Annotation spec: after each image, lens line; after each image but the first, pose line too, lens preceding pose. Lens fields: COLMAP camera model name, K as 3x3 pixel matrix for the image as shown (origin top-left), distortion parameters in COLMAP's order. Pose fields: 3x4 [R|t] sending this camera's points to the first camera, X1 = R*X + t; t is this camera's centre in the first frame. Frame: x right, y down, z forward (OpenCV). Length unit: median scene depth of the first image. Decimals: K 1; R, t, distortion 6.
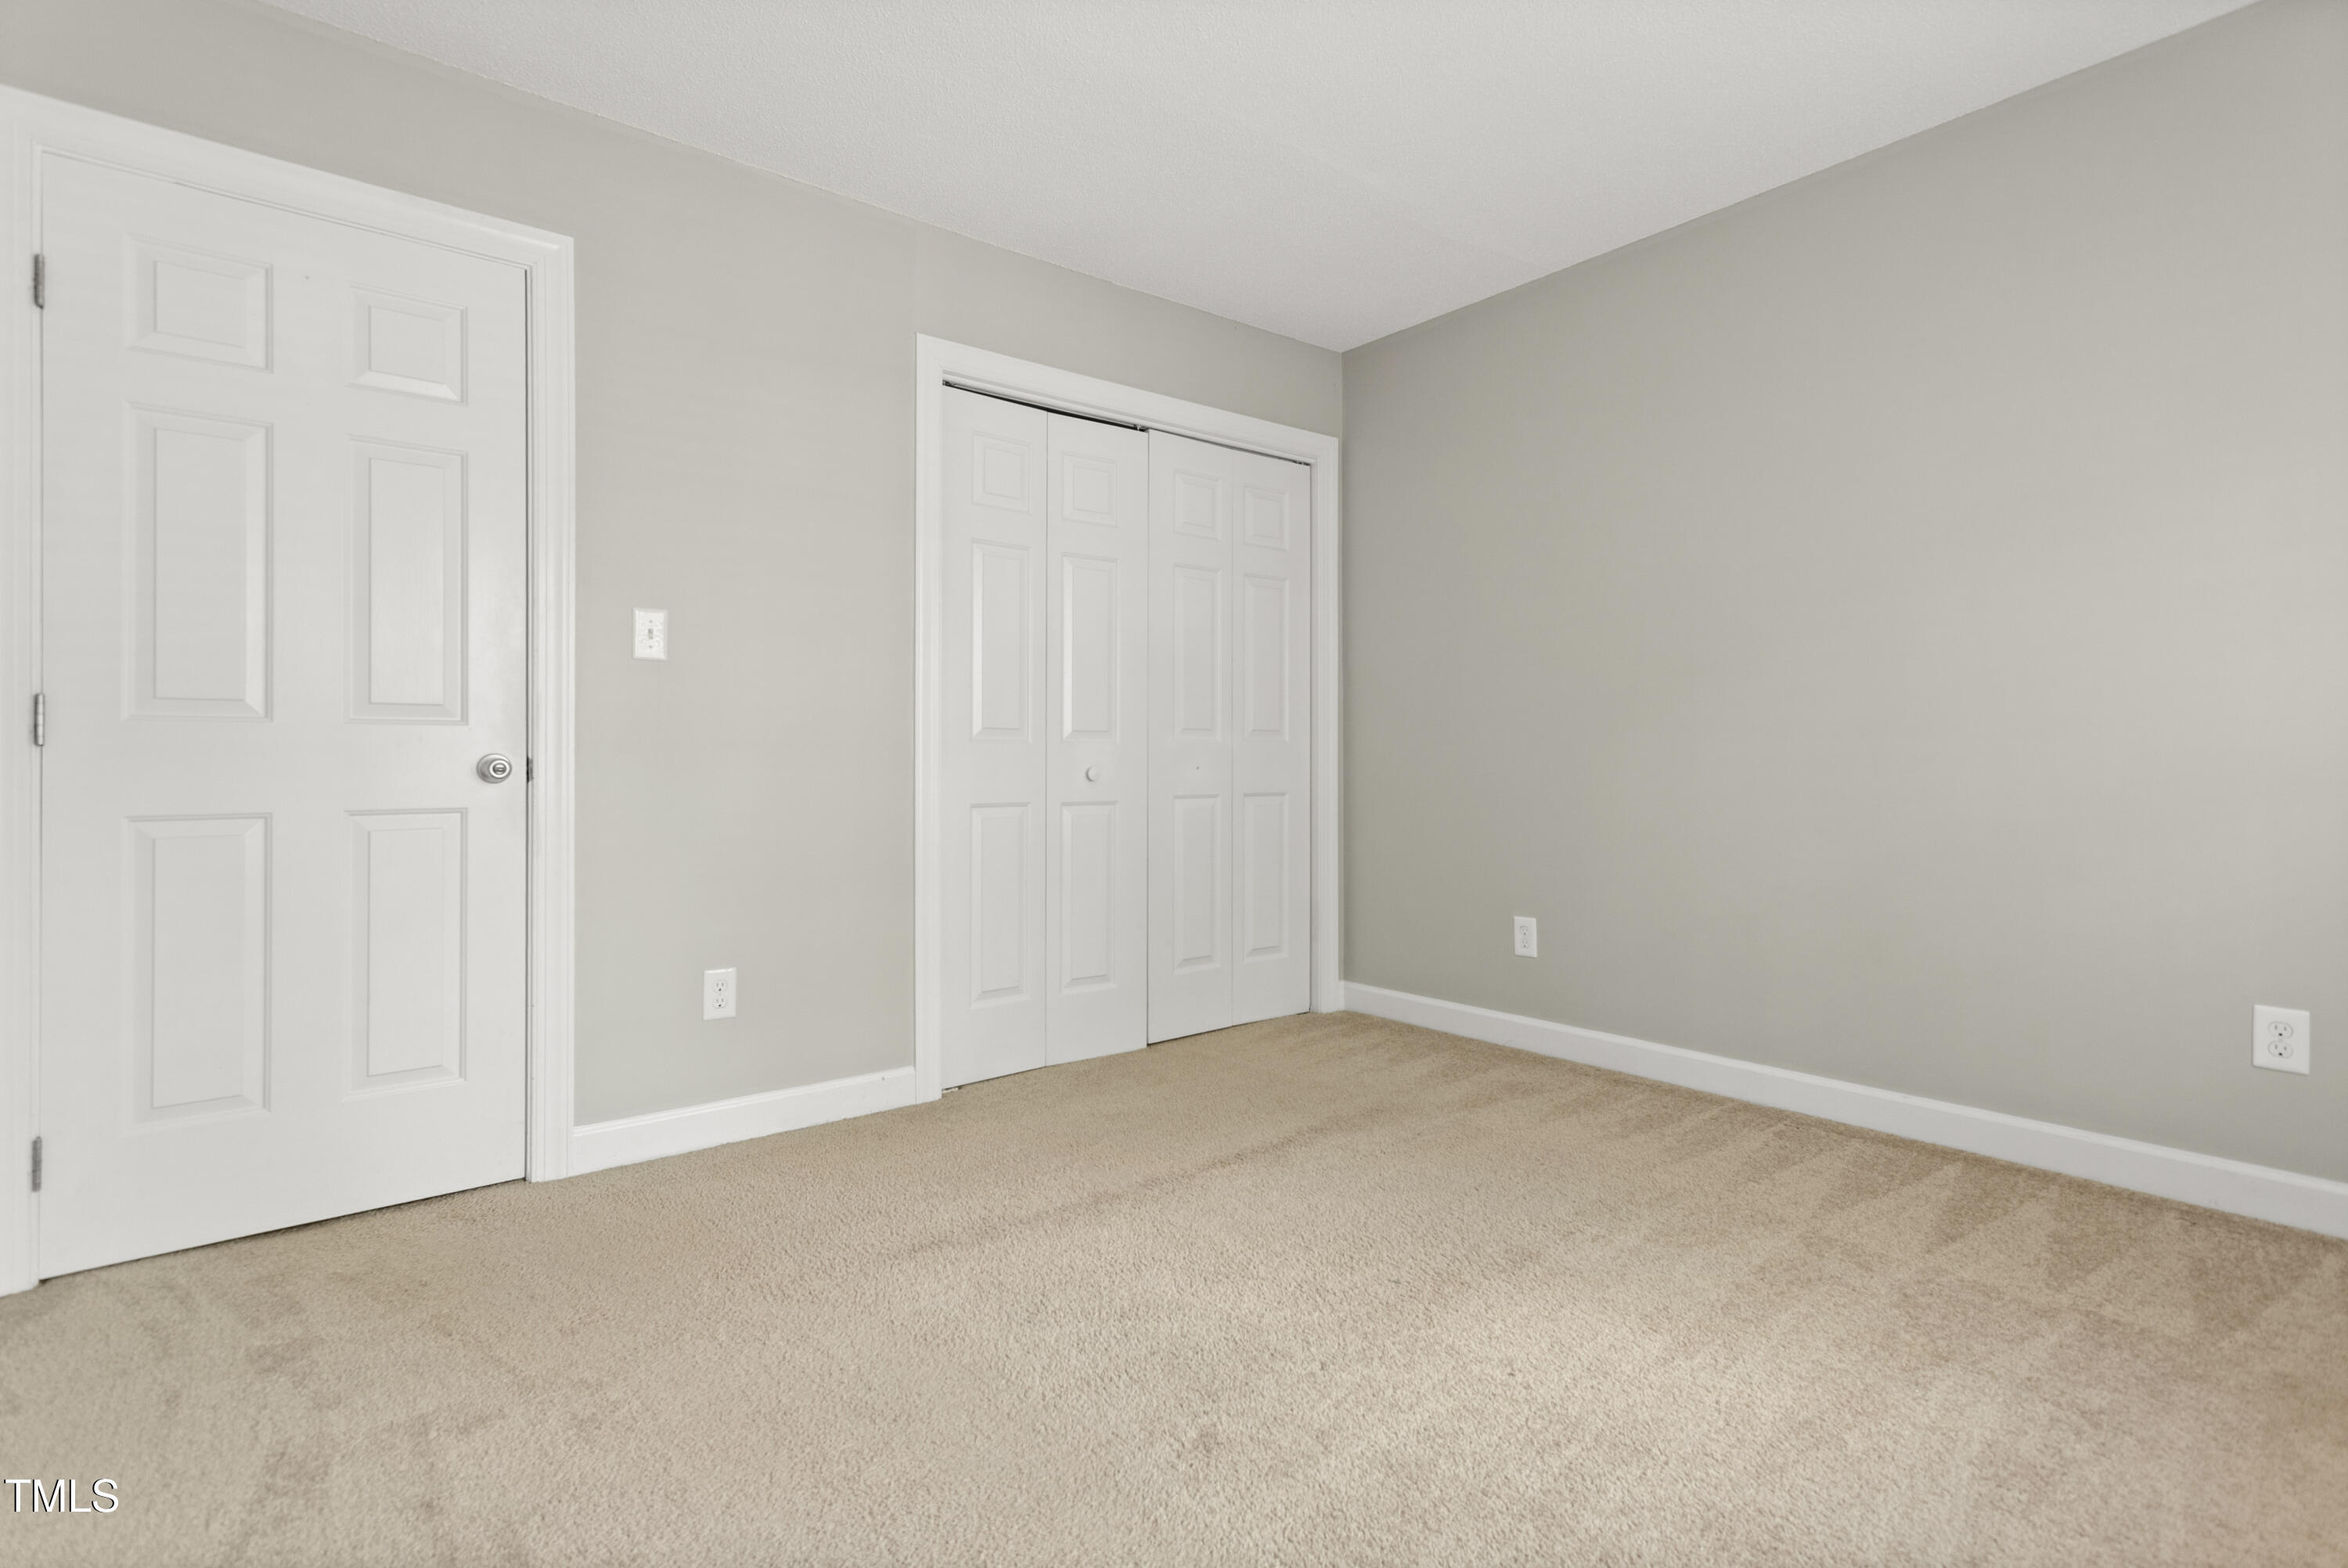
lens RADIAL K [[1139.2, 0, 1179.9], [0, 1139.2, 769.8], [0, 0, 1]] dist [-0.000045, -0.000176]
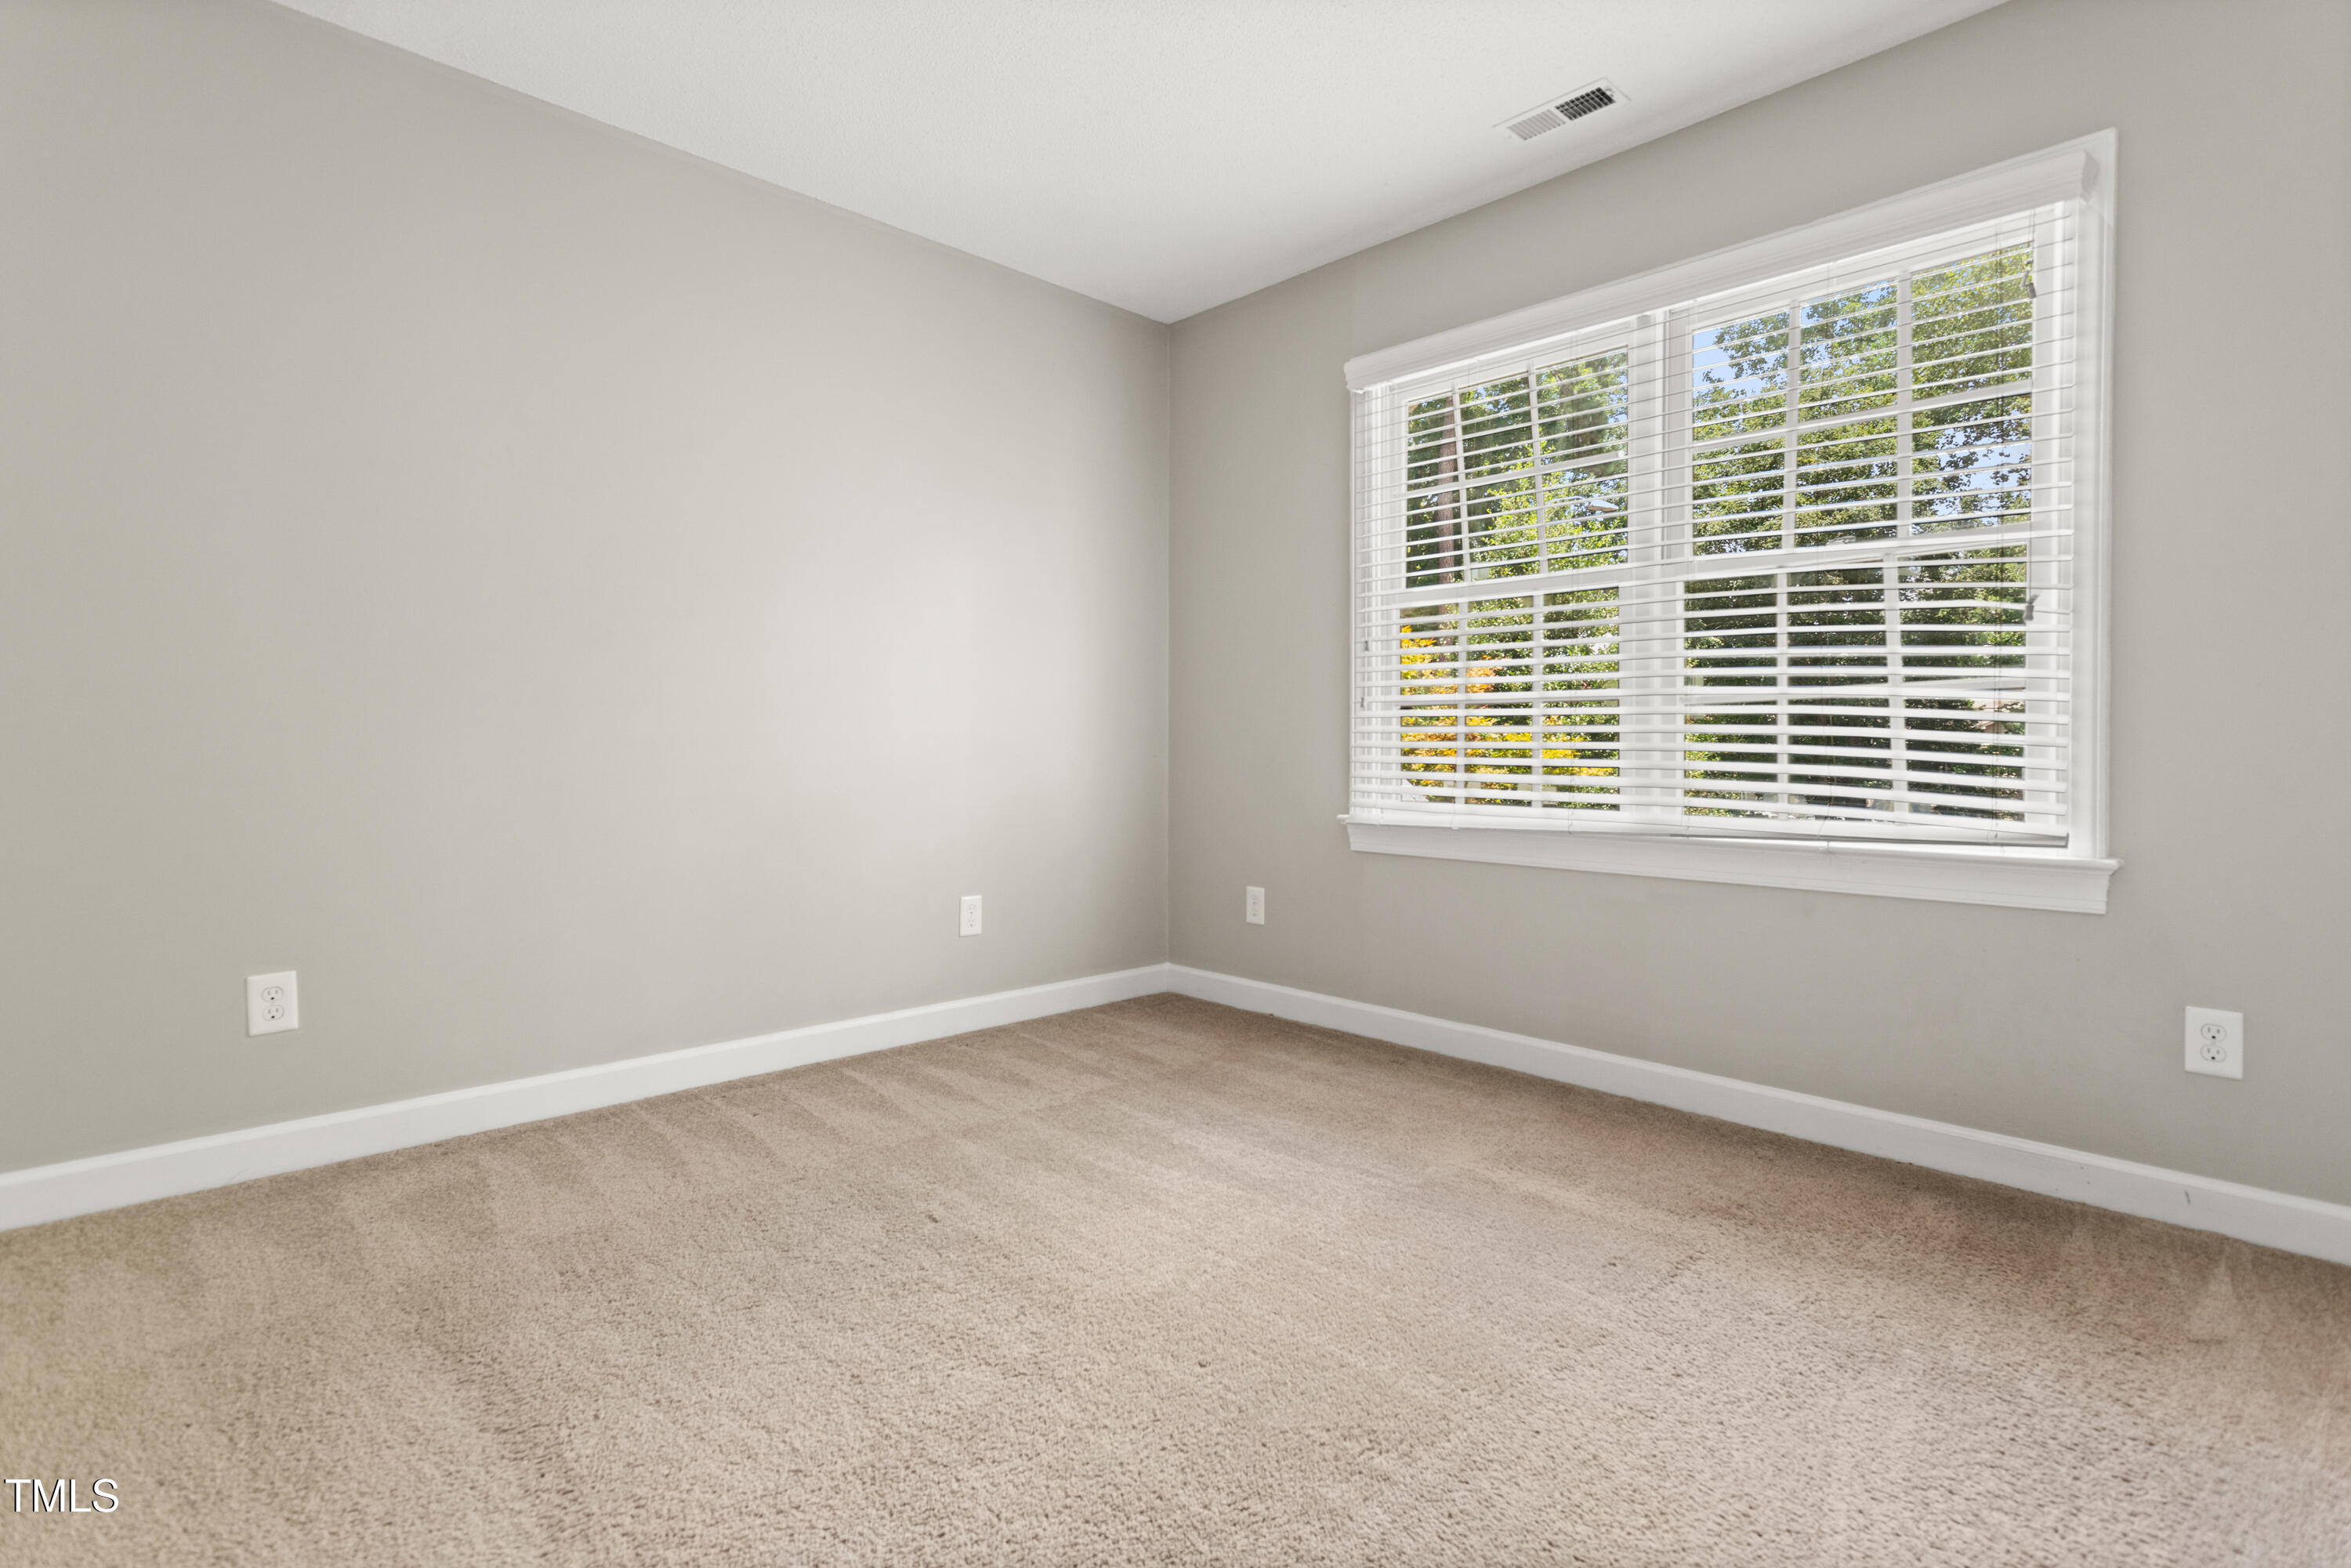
lens RADIAL K [[1140.8, 0, 1181.4], [0, 1140.8, 769.8], [0, 0, 1]] dist [-0.000045, -0.000176]
pose [[-0.094243, -0.025488, 0.995223, -0.583068], [0.002369, 0.999664, 0.025826, -0.009913], [-0.995546, 0.004791, -0.094151, 0.762033]]
